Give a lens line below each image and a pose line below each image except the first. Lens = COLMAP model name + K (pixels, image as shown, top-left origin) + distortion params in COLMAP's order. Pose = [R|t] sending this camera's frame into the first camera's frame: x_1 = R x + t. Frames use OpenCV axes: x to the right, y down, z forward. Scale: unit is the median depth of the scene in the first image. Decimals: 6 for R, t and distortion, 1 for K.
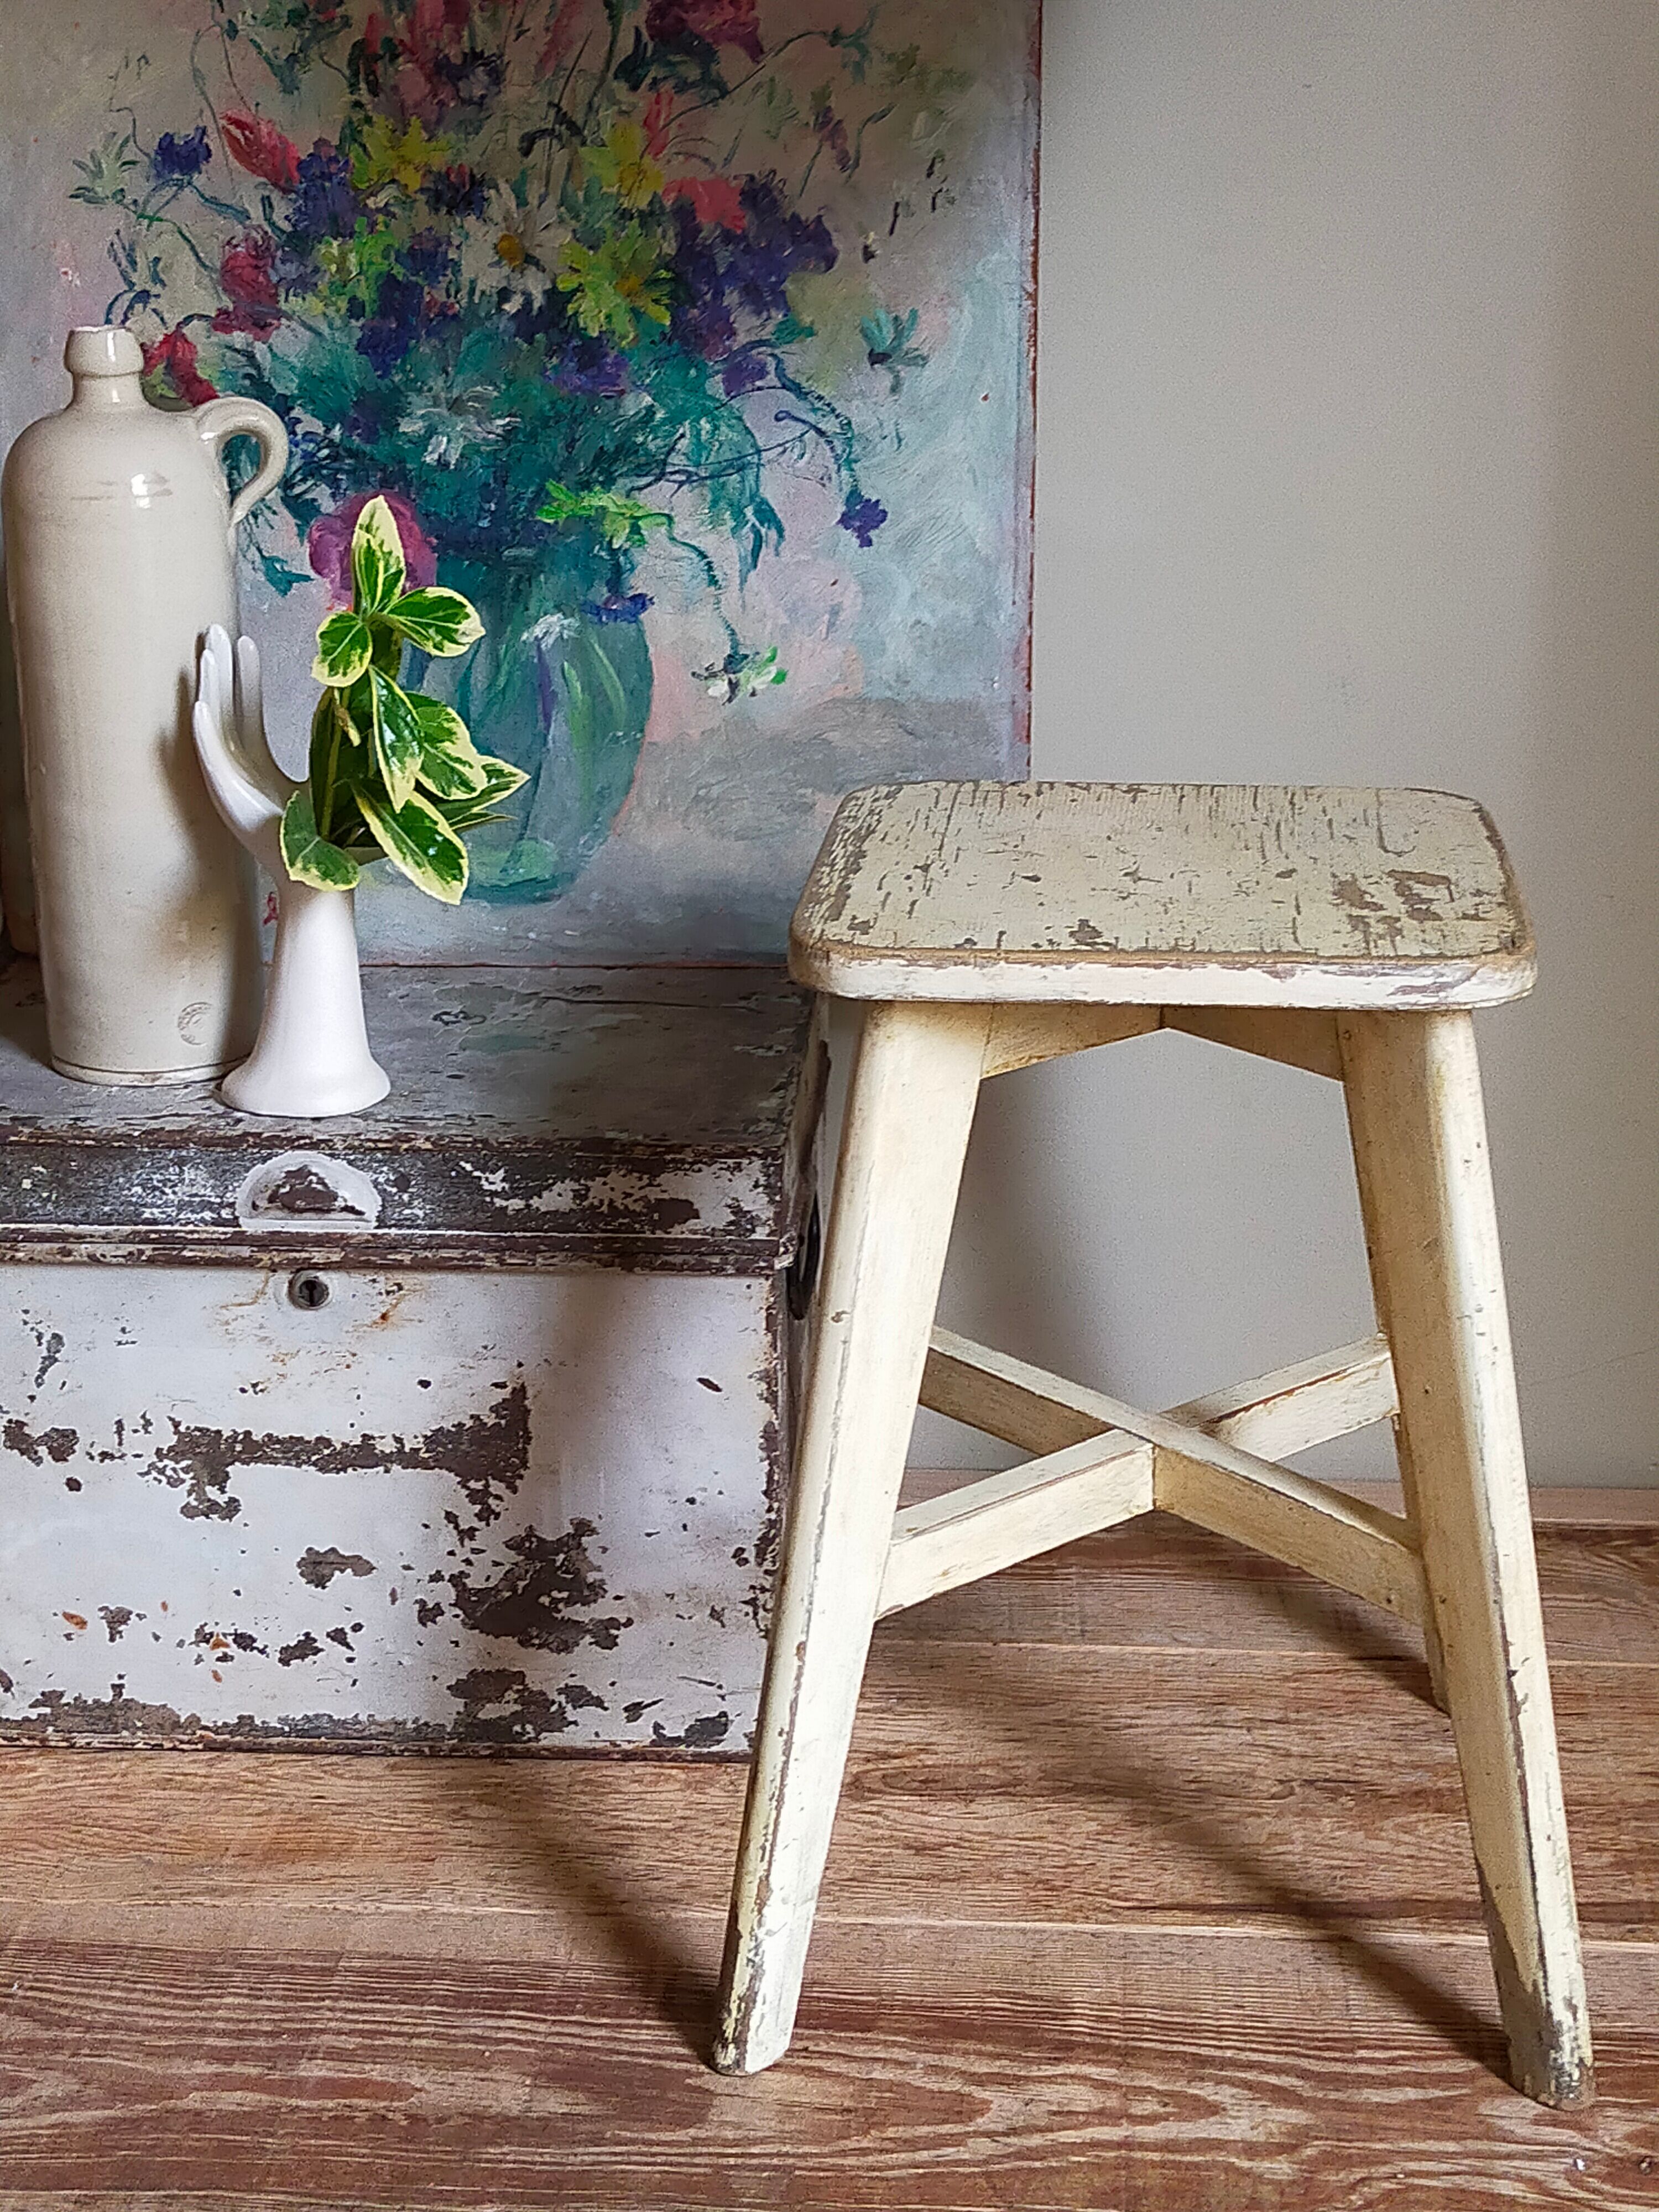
lens RADIAL K [[3311.8, 0, 839.8], [0, 3311.8, 1152.8], [0, 0, 1]] dist [0.124648, -0.199087]
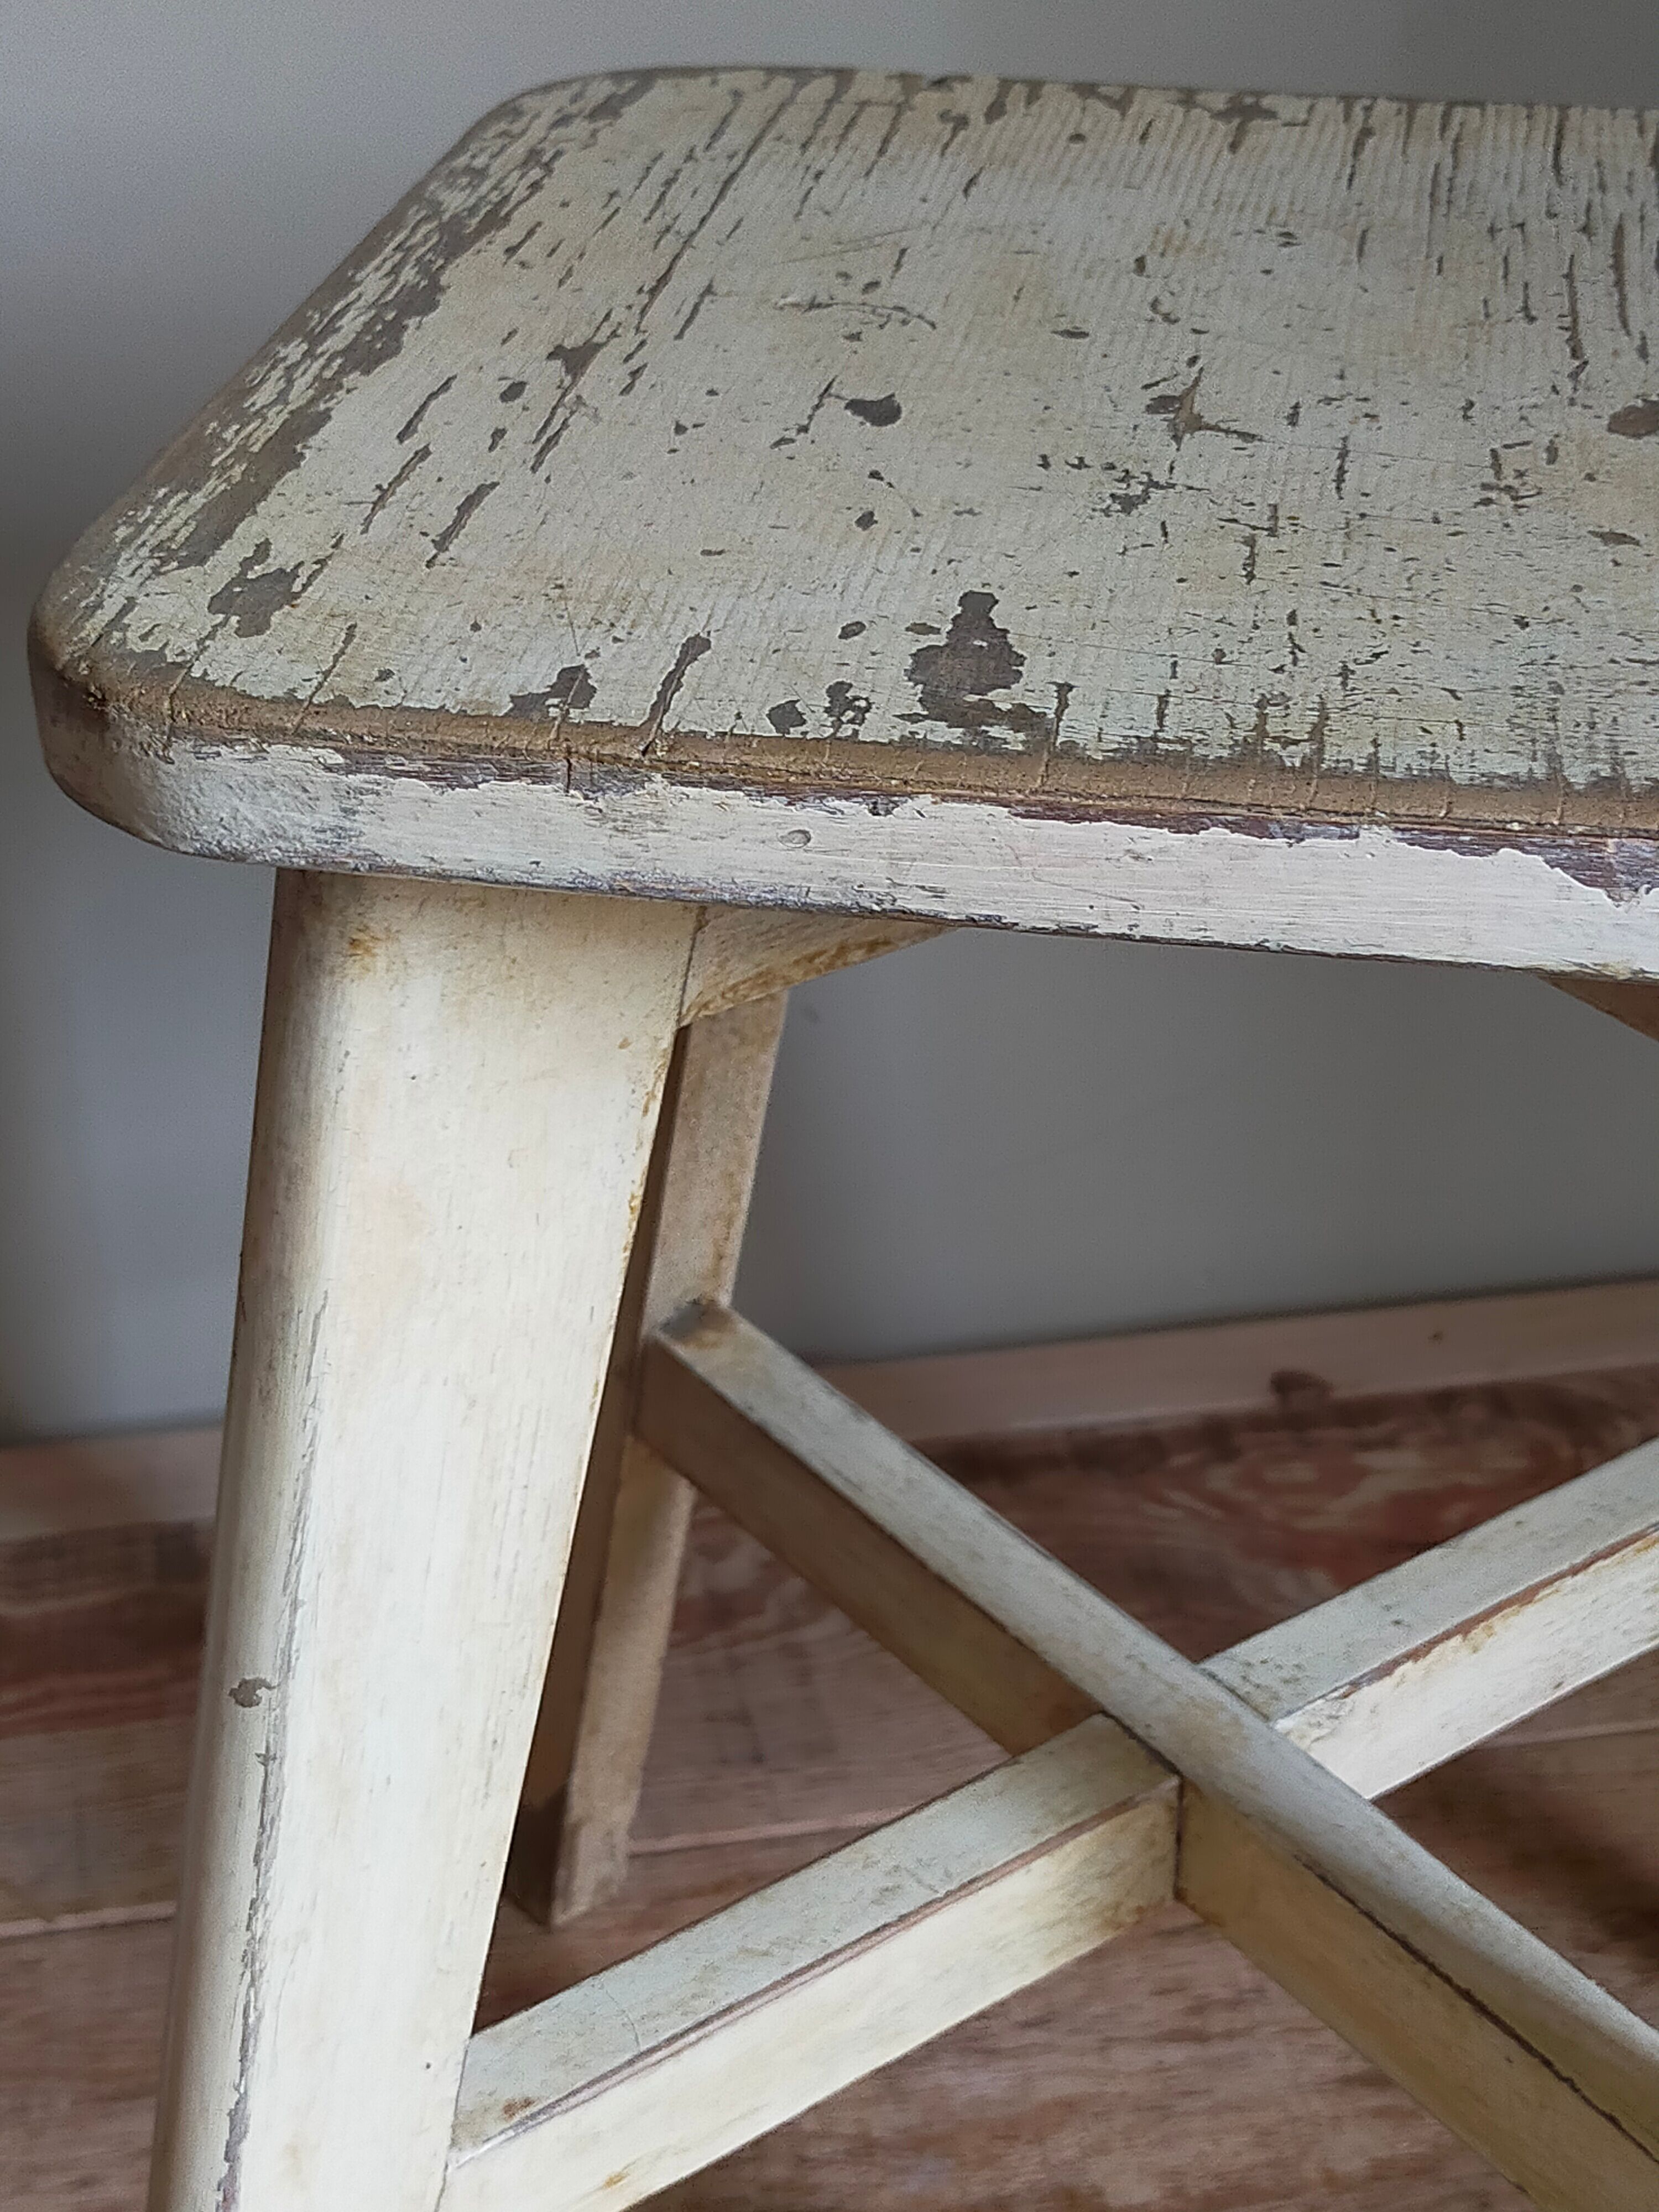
lens RADIAL K [[3396.2, 0, 827.1], [0, 3396.2, 1109.5], [0, 0, 1]] dist [0.102110, -0.166400]
pose [[0.997187, 0.046985, -0.058392, 0.072808], [-0.033967, 0.977810, 0.206721, -0.080387], [0.066809, -0.204156, 0.976656, 0.614689]]
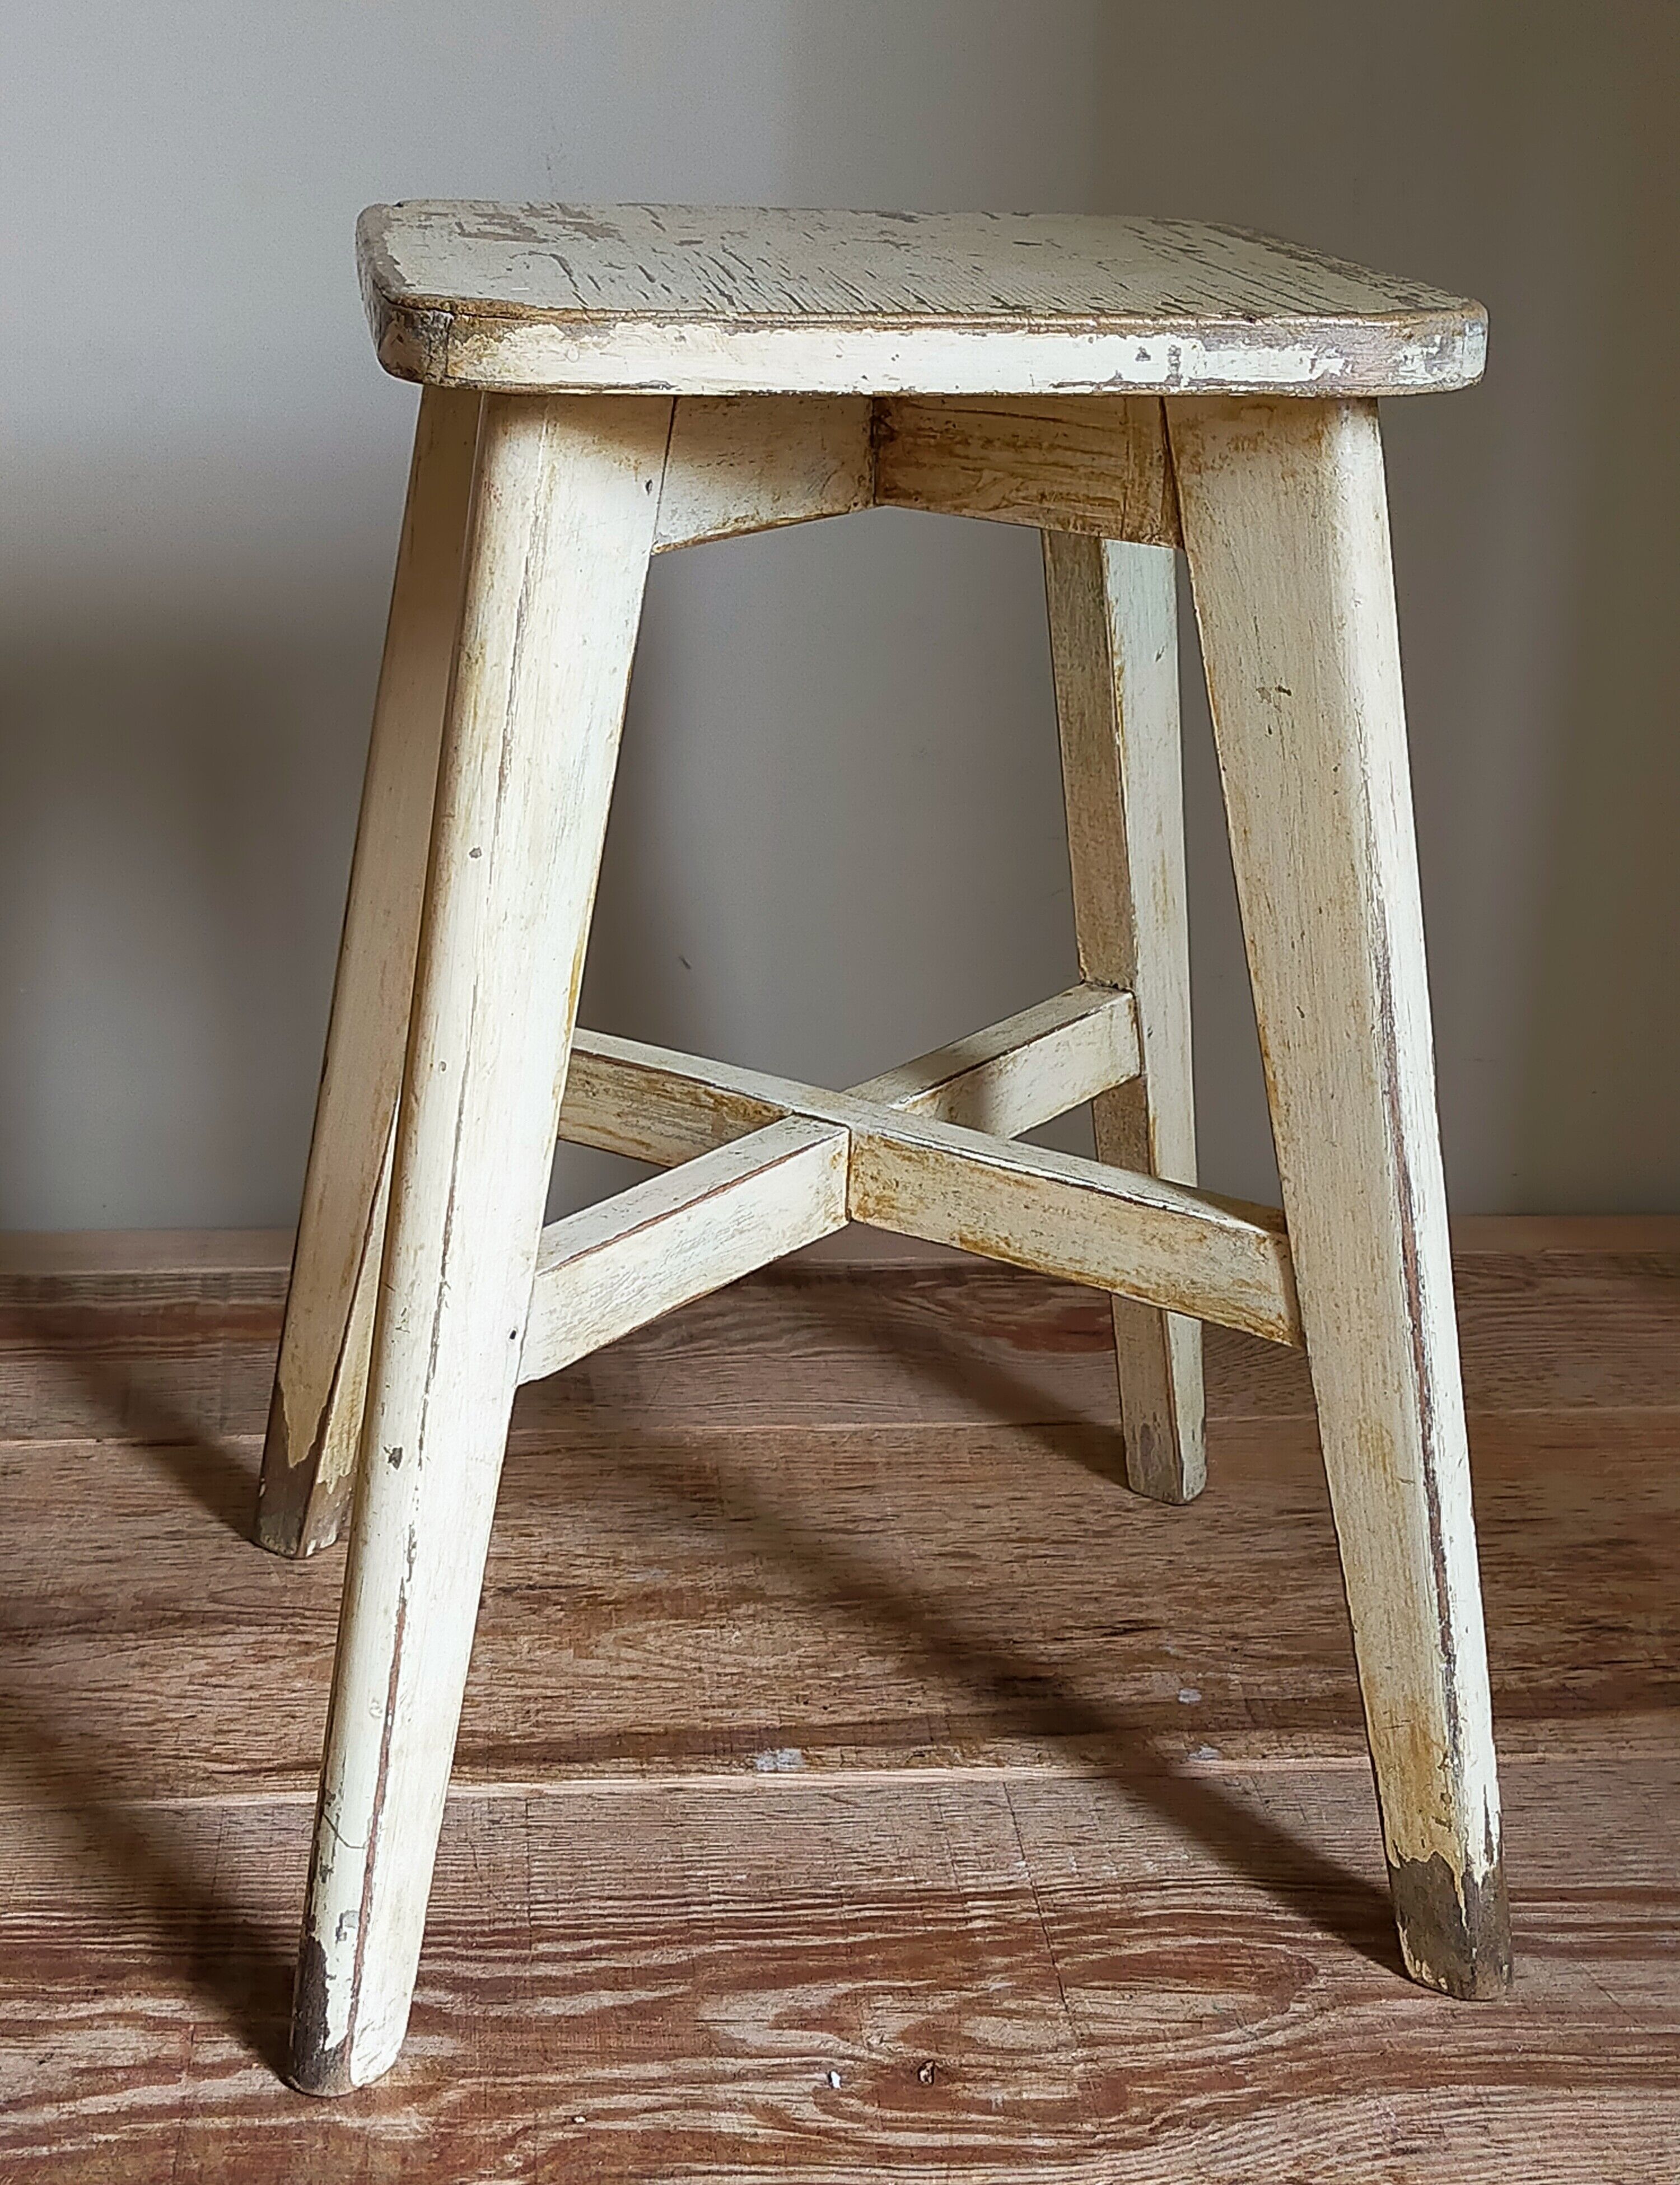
lens RADIAL K [[3333.7, 0, 830.7], [0, 3333.7, 1093.0], [0, 0, 1]] dist [0.123067, -0.230685]
pose [[0.983817, -0.024596, 0.177483, 0.092096], [0.023444, 0.999688, 0.008586, 0.081960], [-0.177638, -0.004286, 0.984086, 0.284407]]
